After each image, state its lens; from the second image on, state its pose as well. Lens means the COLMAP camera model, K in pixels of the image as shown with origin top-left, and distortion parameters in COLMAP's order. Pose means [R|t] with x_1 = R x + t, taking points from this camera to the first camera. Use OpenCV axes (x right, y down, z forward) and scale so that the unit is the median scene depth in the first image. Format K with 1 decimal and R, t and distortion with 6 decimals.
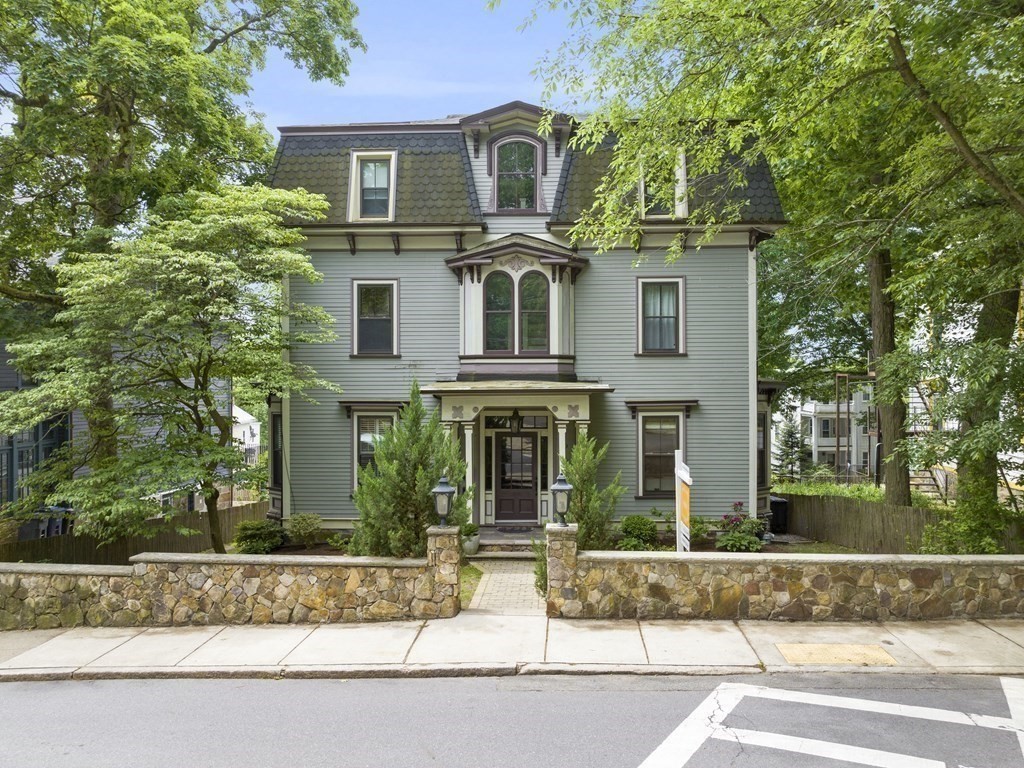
lens RADIAL K [[712.0, 0, 509.0], [0, 712.0, 381.2], [0, 0, 1]] dist [-0.053012, -0.001766]
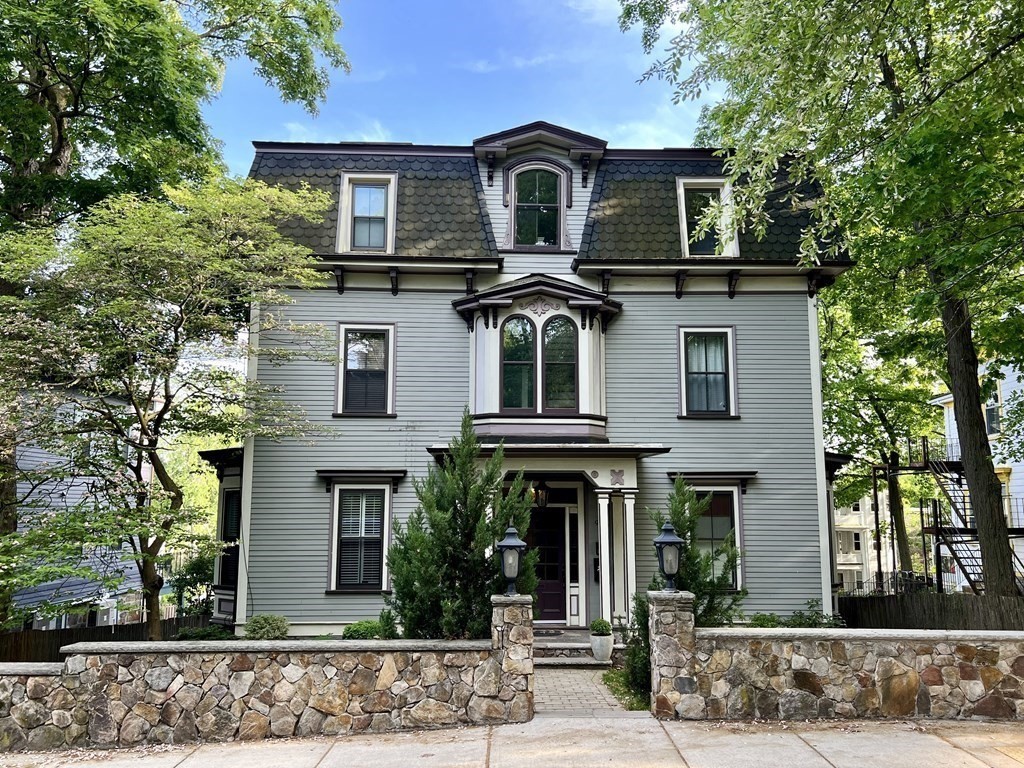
lens RADIAL K [[803.8, 0, 513.7], [0, 803.8, 384.6], [0, 0, 1]] dist [0.029470, -0.034990]
pose [[0.997798, 0.014313, 0.064767, -0.091702], [-0.005633, 0.991198, -0.132271, 0.060389], [-0.066090, 0.131614, 0.989095, 0.081305]]
